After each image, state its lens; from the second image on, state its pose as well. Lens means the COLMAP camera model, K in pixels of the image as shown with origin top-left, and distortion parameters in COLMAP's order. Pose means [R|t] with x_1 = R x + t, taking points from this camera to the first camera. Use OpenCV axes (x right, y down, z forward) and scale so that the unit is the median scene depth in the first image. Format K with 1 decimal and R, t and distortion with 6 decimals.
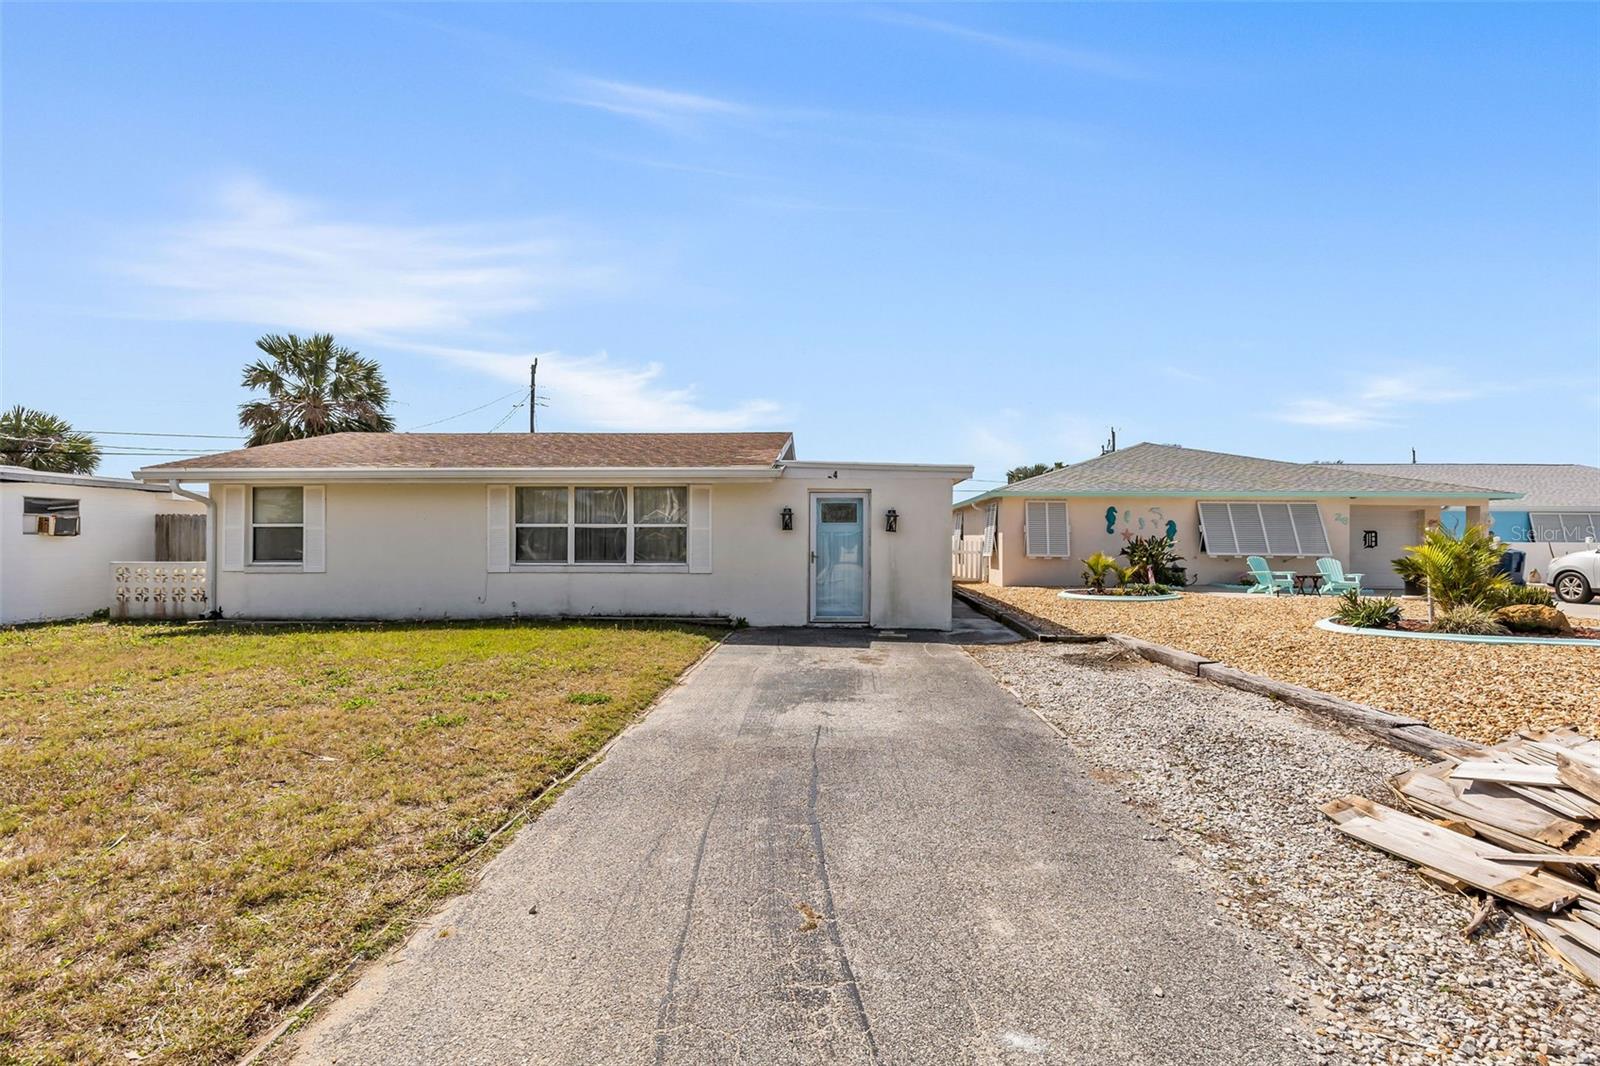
lens RADIAL K [[725.5, 0, 815.4], [0, 725.5, 535.3], [0, 0, 1]] dist [0.008997, -0.001388]
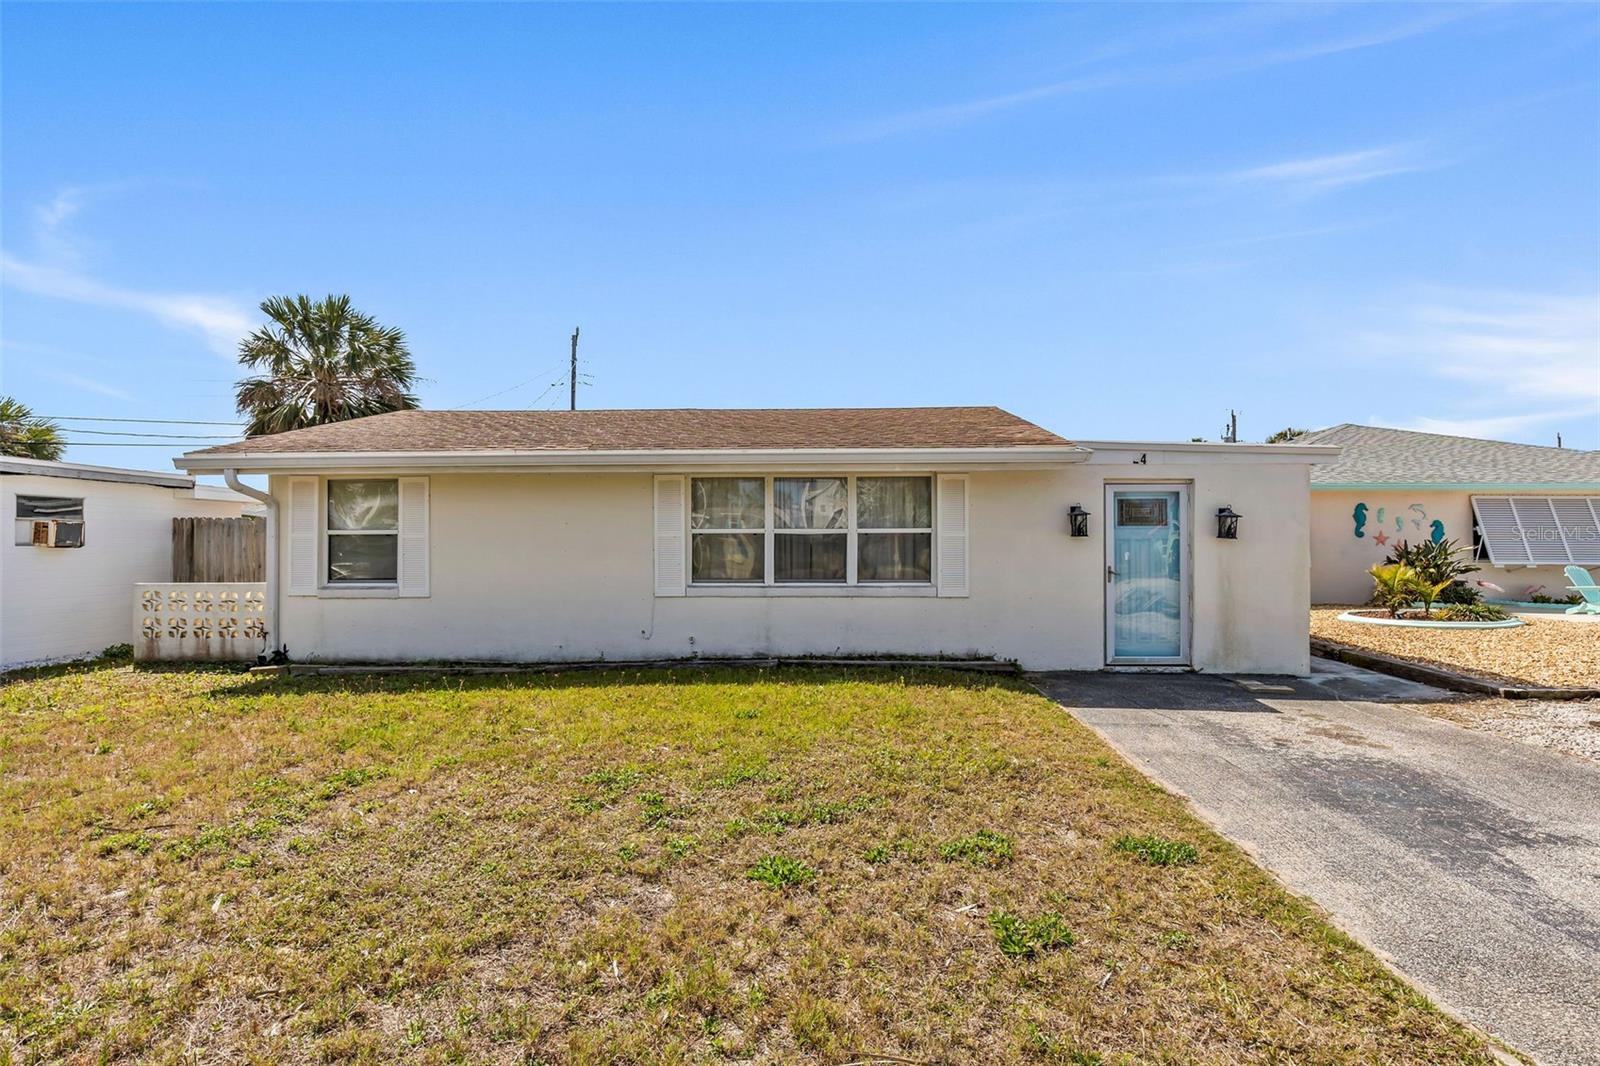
lens RADIAL K [[821.8, 0, 827.4], [0, 821.8, 535.1], [0, 0, 1]] dist [-0.002458, -0.000133]
pose [[0.999988, -0.003893, -0.002826, -0.270387], [0.003884, 0.999987, -0.003300, -0.006390], [0.002839, 0.003289, 0.999991, 0.182147]]
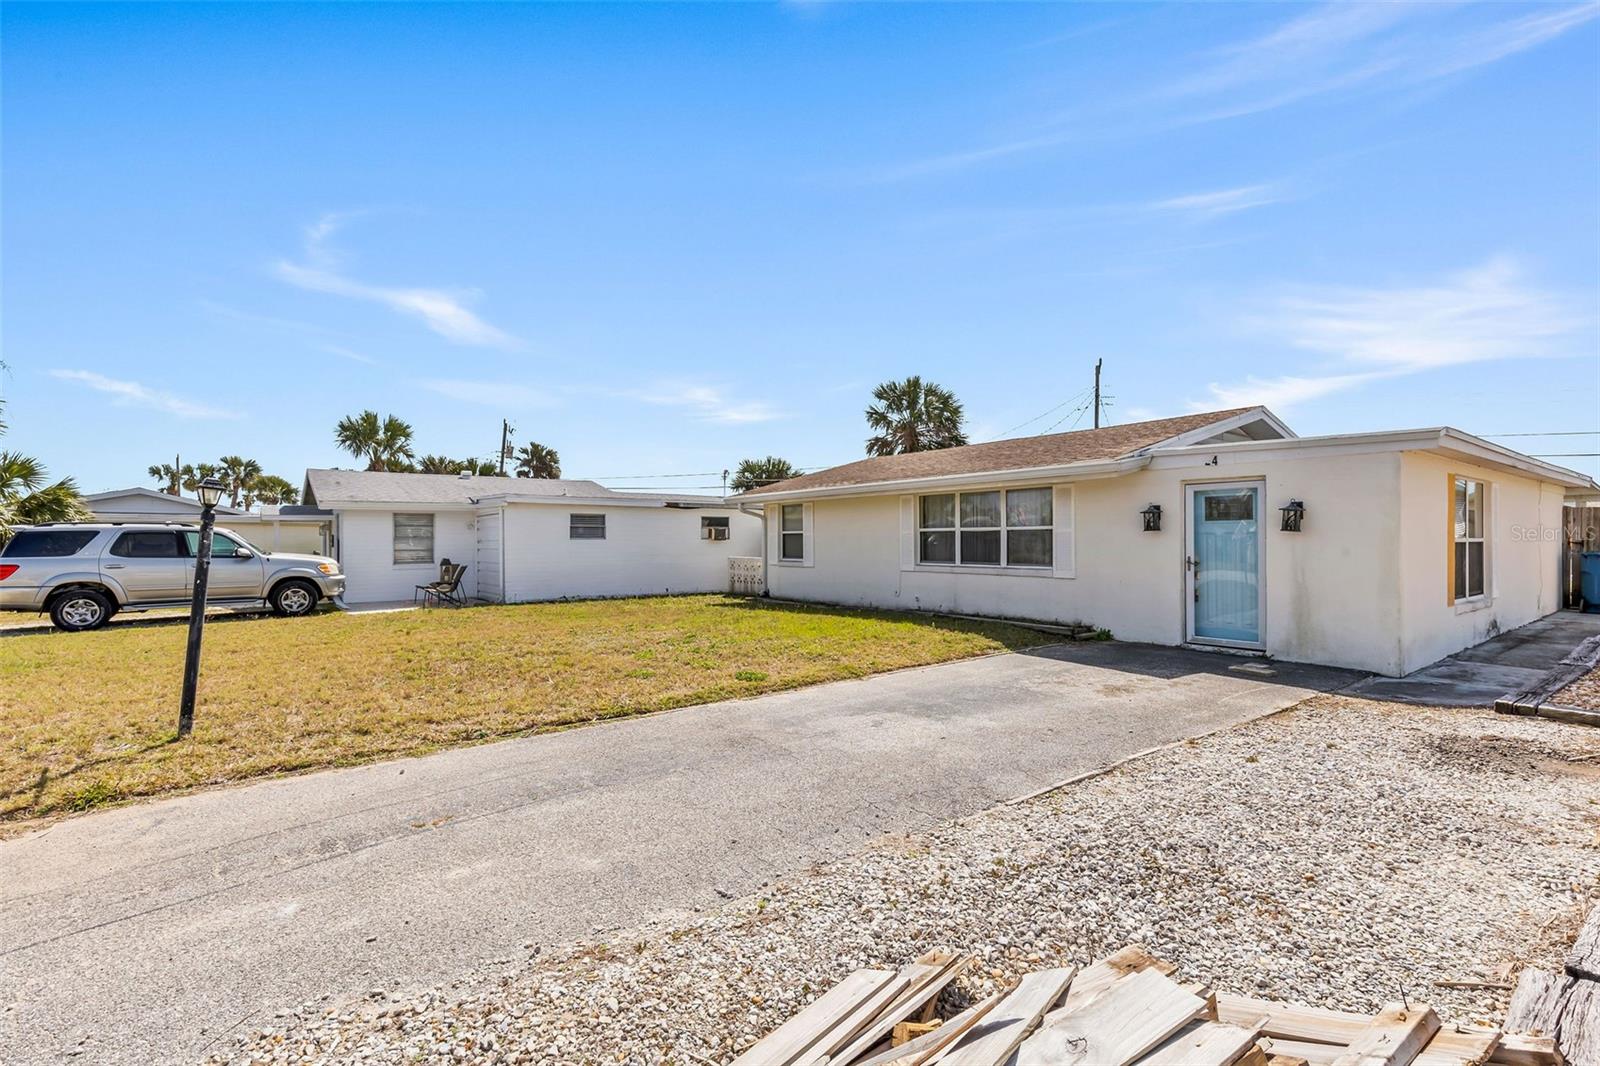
lens RADIAL K [[725.5, 0, 815.4], [0, 725.5, 535.3], [0, 0, 1]] dist [0.008997, -0.001388]
pose [[0.646978, -0.009499, -0.762449, 0.336986], [0.011170, 0.999933, -0.002980, -0.003653], [0.762427, -0.006589, 0.647041, 0.143170]]
